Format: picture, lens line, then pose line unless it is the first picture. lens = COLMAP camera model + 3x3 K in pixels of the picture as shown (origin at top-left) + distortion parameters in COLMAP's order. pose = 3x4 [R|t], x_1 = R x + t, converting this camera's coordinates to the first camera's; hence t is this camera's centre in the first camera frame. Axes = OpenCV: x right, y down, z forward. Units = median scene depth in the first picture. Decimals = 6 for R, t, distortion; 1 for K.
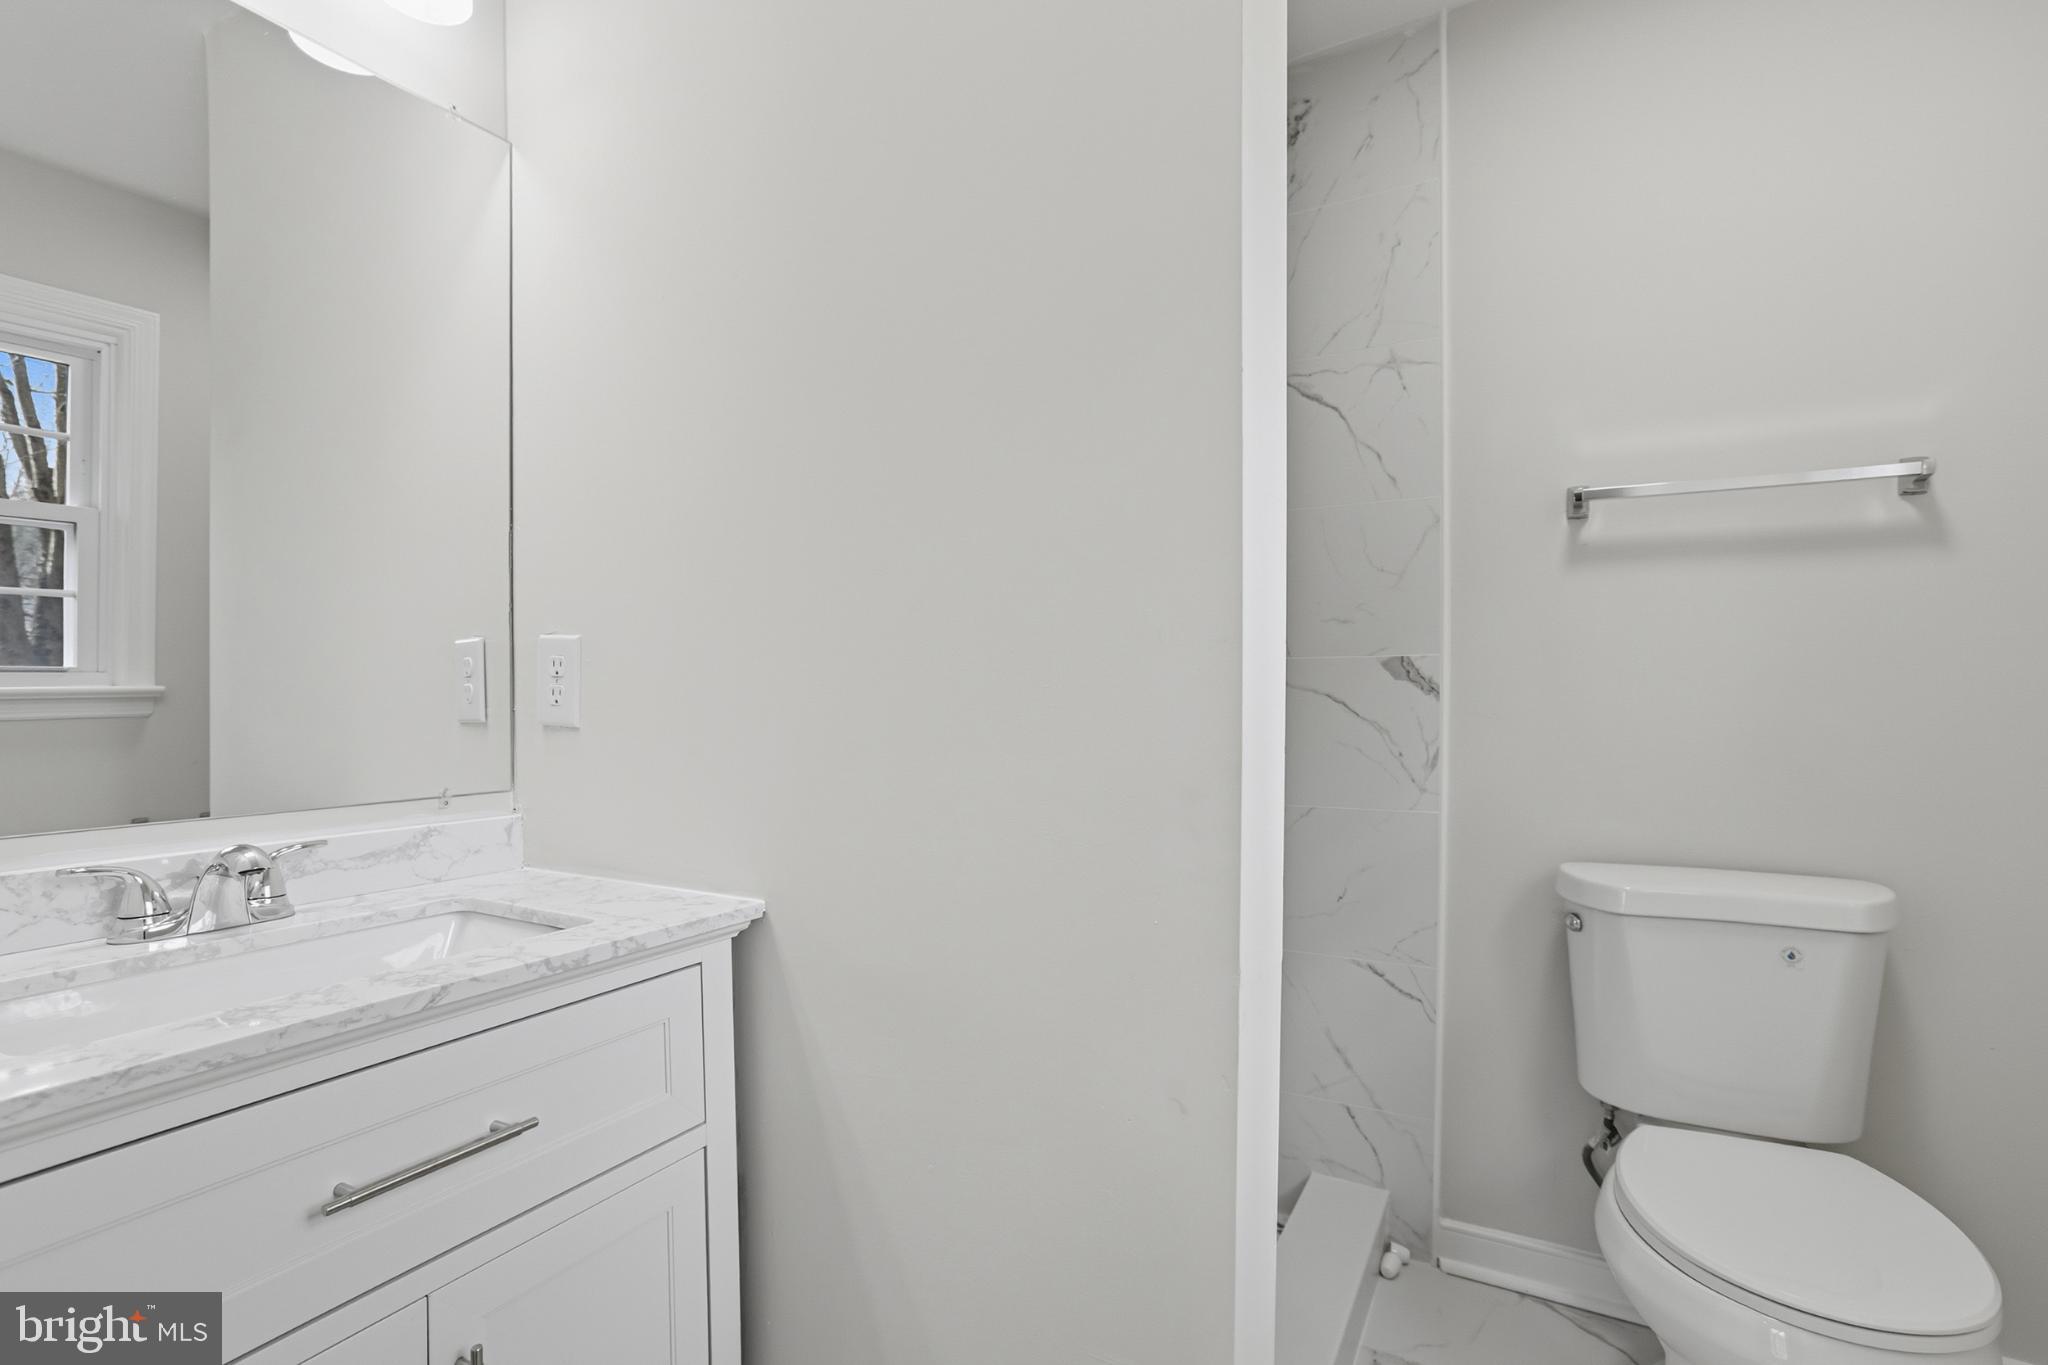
lens RADIAL K [[943.3, 0, 1012.6], [0, 943.3, 678.0], [0, 0, 1]] dist [-0.076569, 0.026903]
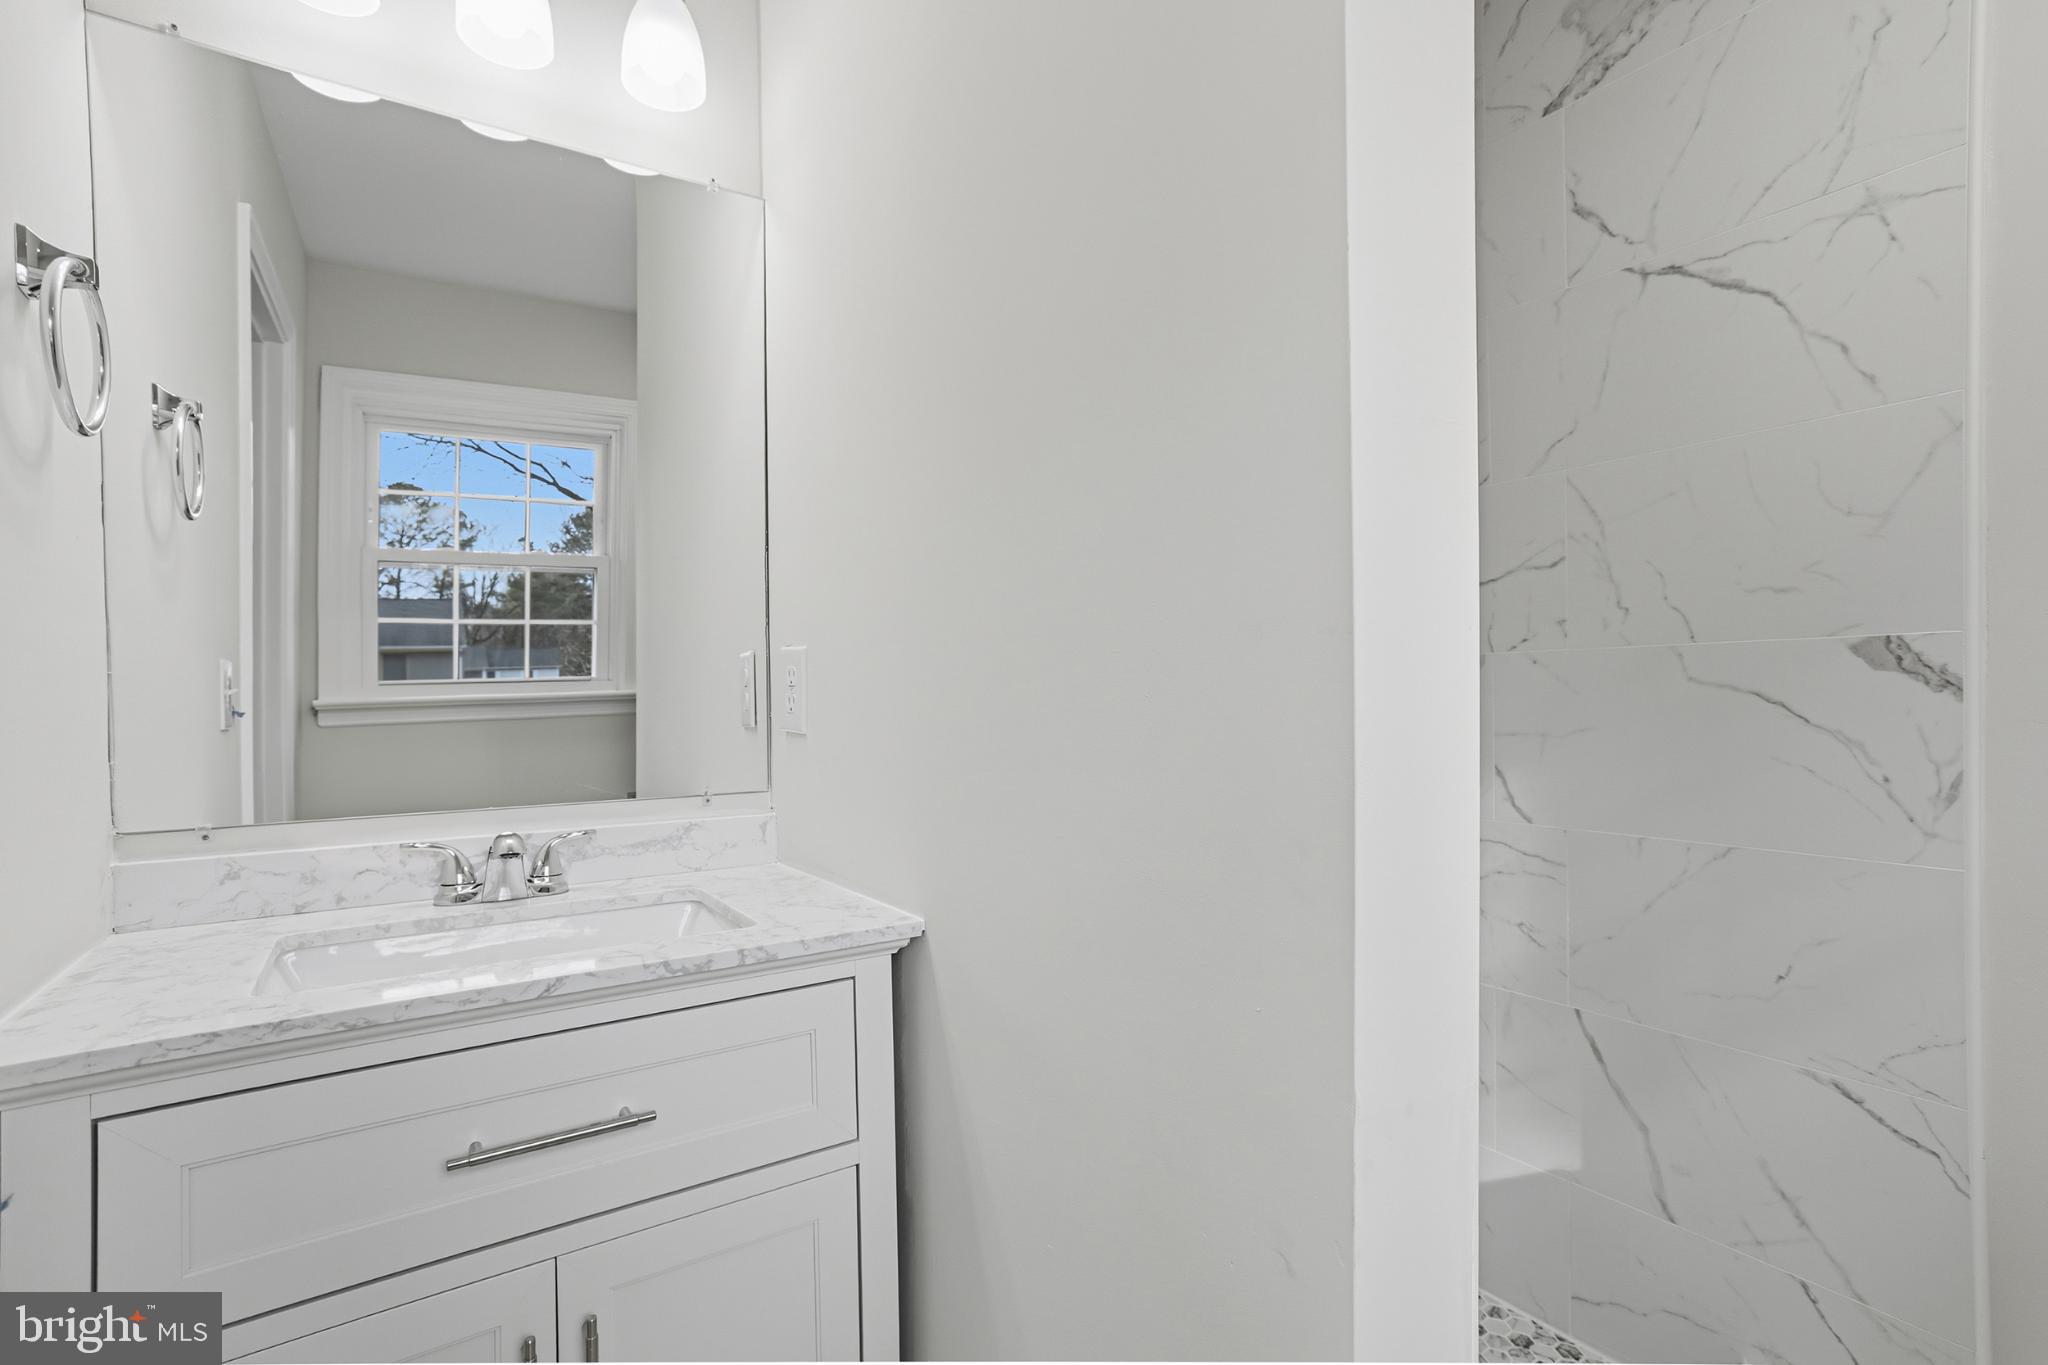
lens RADIAL K [[928.0, 0, 1026.0], [0, 928.0, 670.4], [0, 0, 1]] dist [-0.062648, 0.028463]
pose [[0.886262, -0.017426, -0.462855, 0.285899], [0.017915, 0.999834, -0.003341, -0.012478], [0.462837, -0.005331, 0.886427, 0.221896]]
